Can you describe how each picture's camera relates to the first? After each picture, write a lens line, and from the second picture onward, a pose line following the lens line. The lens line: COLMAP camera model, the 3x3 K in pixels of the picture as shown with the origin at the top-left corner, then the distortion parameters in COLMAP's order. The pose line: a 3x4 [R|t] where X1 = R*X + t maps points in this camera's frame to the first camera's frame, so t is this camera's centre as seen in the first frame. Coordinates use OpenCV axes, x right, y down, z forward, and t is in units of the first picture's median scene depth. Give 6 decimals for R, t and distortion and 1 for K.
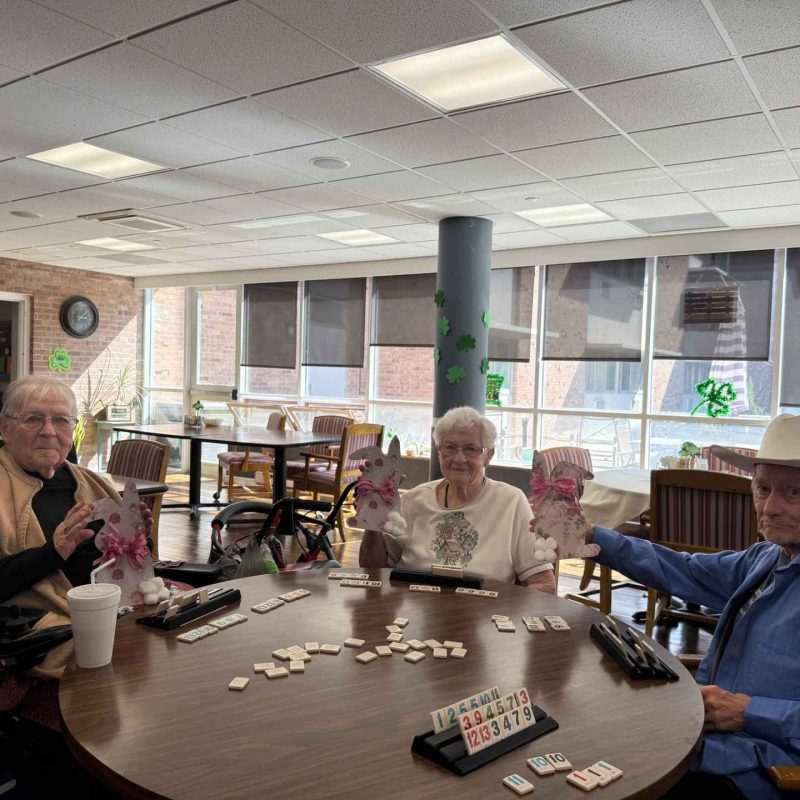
lens RADIAL K [[777.3, 0, 400.0], [0, 777.3, 400.0], [0, 0, 1]] dist [0.008716, 0.002962]
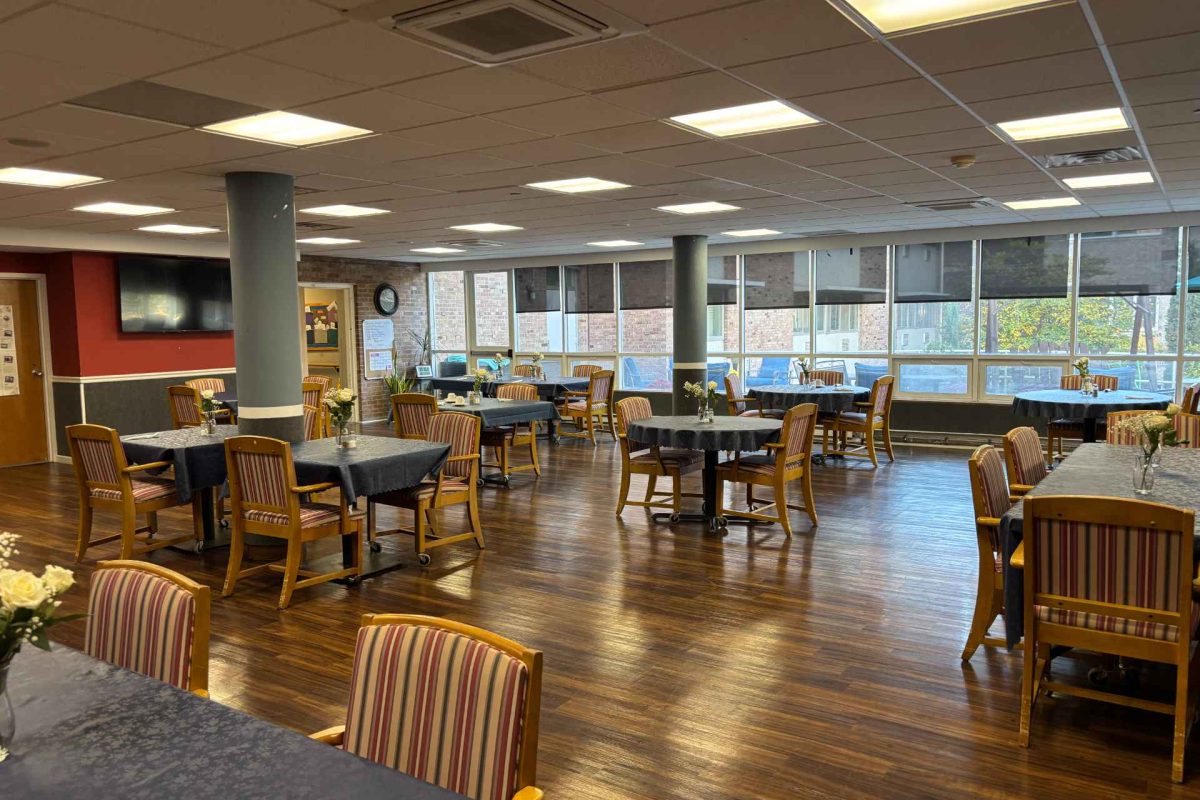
lens RADIAL K [[929.4, 0, 600.0], [0, 929.4, 400.0], [0, 0, 1]] dist [0.000750, 0.000185]
pose [[0.998626, -0.051841, 0.007614, -0.080592], [0.051389, 0.997386, 0.050803, 0.001908], [-0.010228, -0.050342, 0.998680, -0.561969]]
